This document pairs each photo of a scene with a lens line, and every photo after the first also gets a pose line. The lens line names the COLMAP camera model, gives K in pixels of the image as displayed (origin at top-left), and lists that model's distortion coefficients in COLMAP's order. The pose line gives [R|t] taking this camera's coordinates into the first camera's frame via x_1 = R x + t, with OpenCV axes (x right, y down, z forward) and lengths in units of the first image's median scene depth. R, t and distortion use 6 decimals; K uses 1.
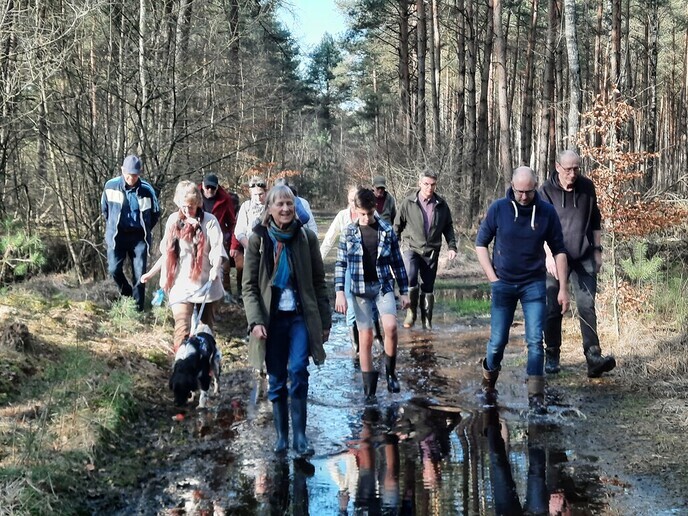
lens RADIAL K [[1172.6, 0, 344.0], [0, 1172.6, 258.0], [0, 0, 1]] dist [-0.006500, 0.106687]
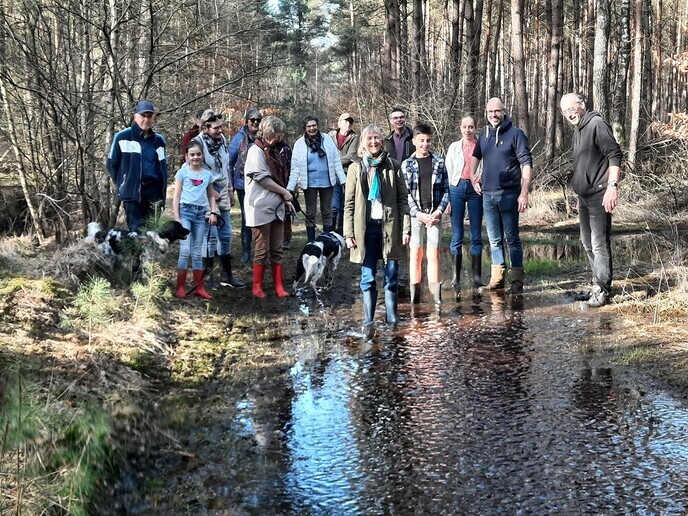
lens RADIAL K [[1172.6, 0, 344.0], [0, 1172.6, 258.0], [0, 0, 1]] dist [-0.006500, 0.106687]
pose [[0.999625, -0.008135, 0.026148, -0.027867], [0.006765, 0.998622, 0.052043, -0.009273], [-0.026535, -0.051846, 0.998302, 0.145763]]
